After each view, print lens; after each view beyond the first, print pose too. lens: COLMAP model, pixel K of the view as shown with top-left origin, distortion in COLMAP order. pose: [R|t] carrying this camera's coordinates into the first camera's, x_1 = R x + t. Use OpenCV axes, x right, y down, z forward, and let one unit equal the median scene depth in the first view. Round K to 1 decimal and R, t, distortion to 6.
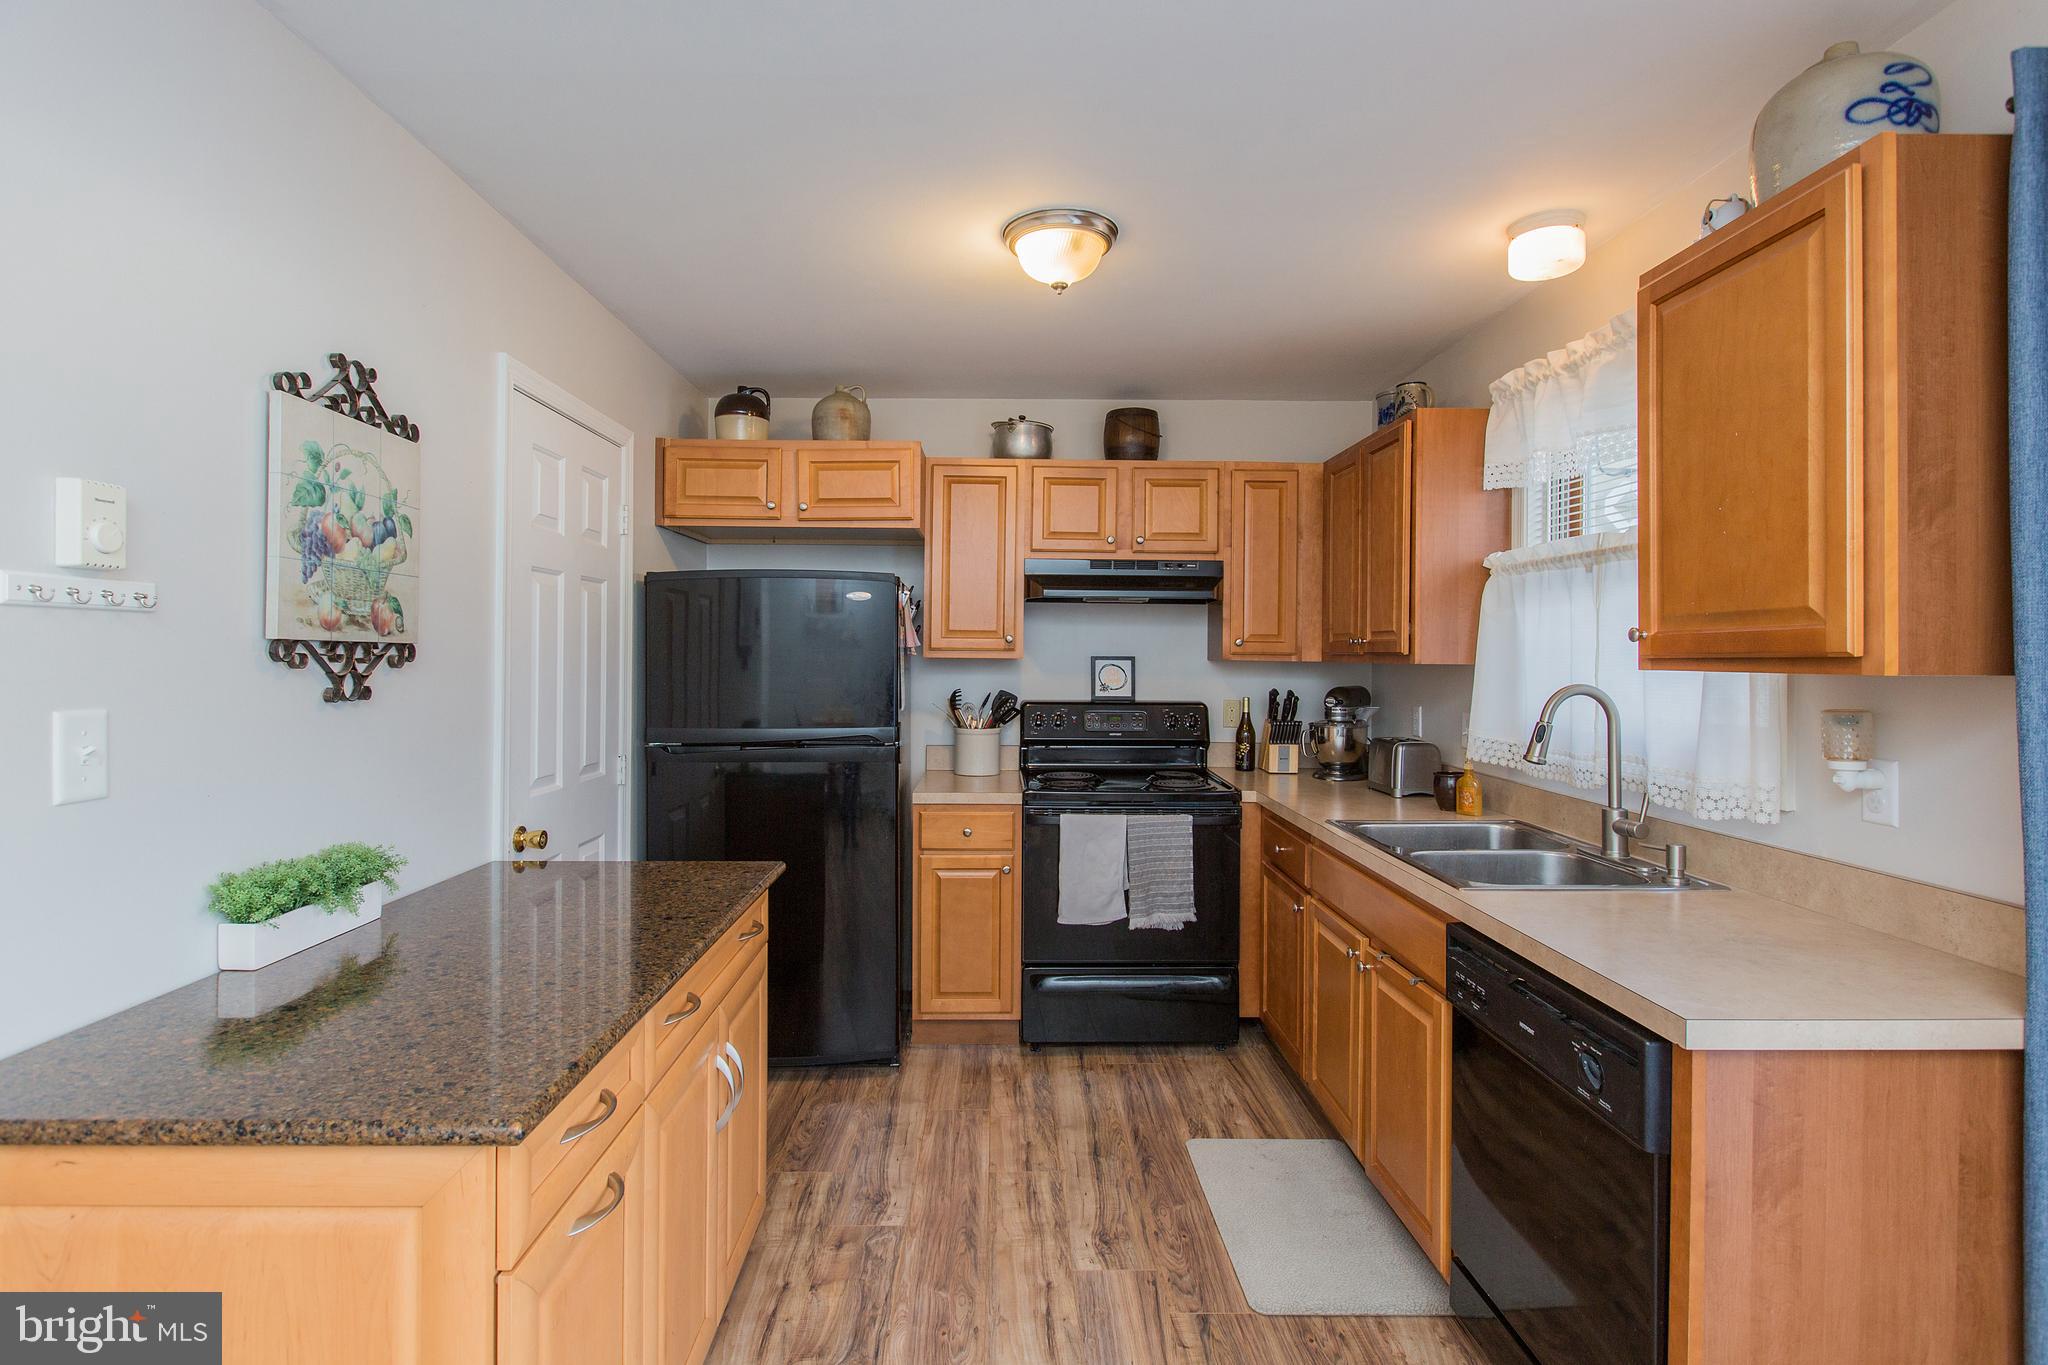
lens RADIAL K [[983.3, 0, 985.8], [0, 983.3, 659.5], [0, 0, 1]] dist [0.001745, -0.002050]
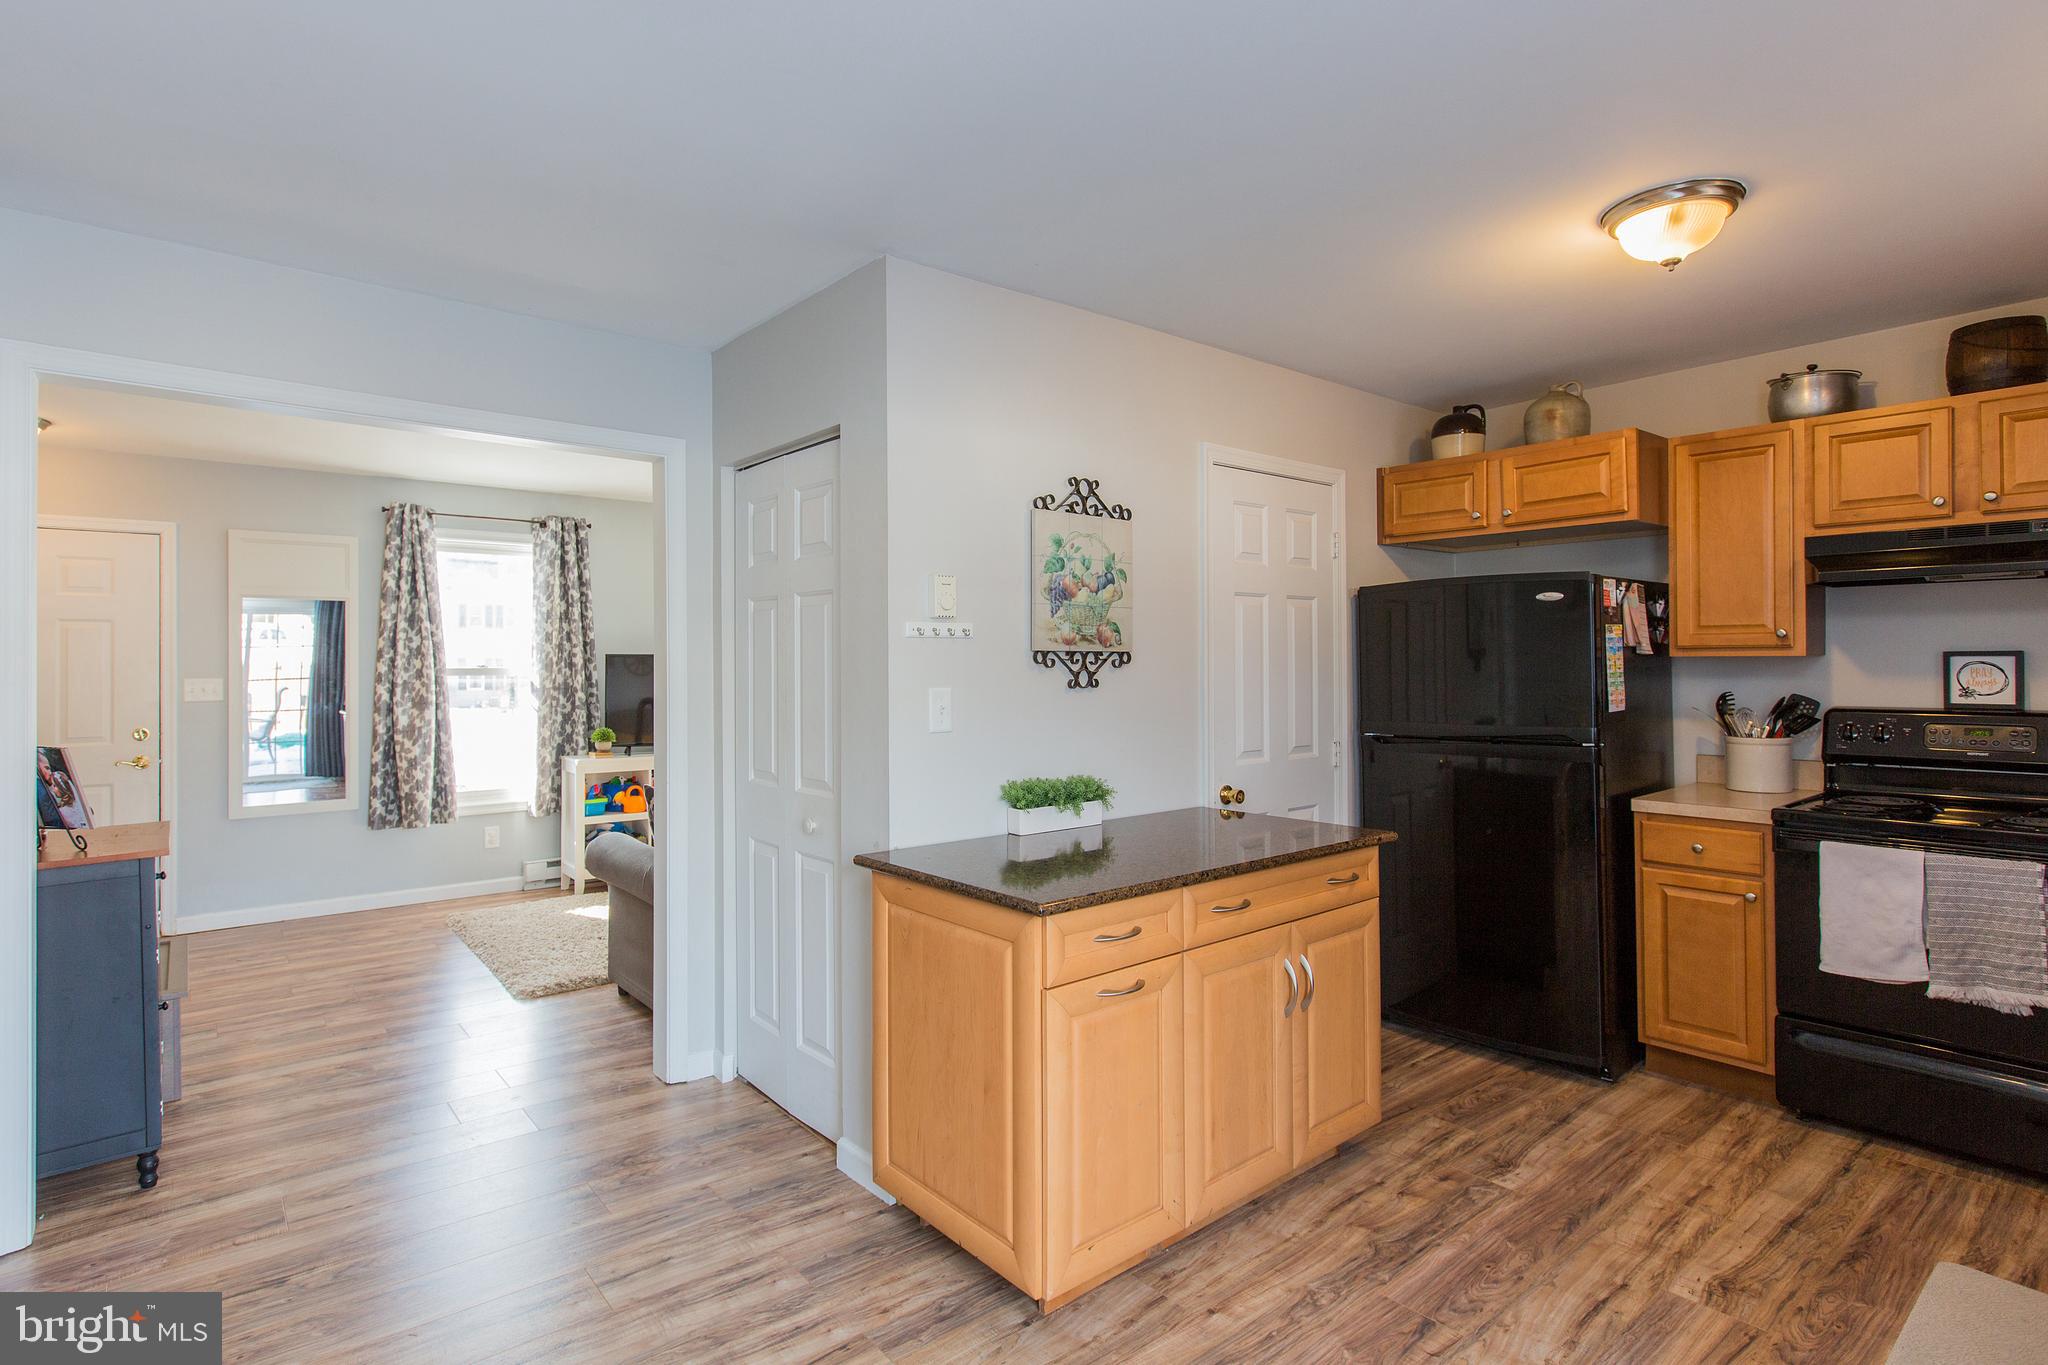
lens RADIAL K [[1015.4, 0, 998.5], [0, 1015.4, 655.9], [0, 0, 1]] dist [0.000998, -0.000431]
pose [[0.627636, -0.015189, -0.778359, 0.388019], [0.007679, 0.999882, -0.013319, 0.007318], [0.778469, 0.002383, 0.627679, -0.111757]]
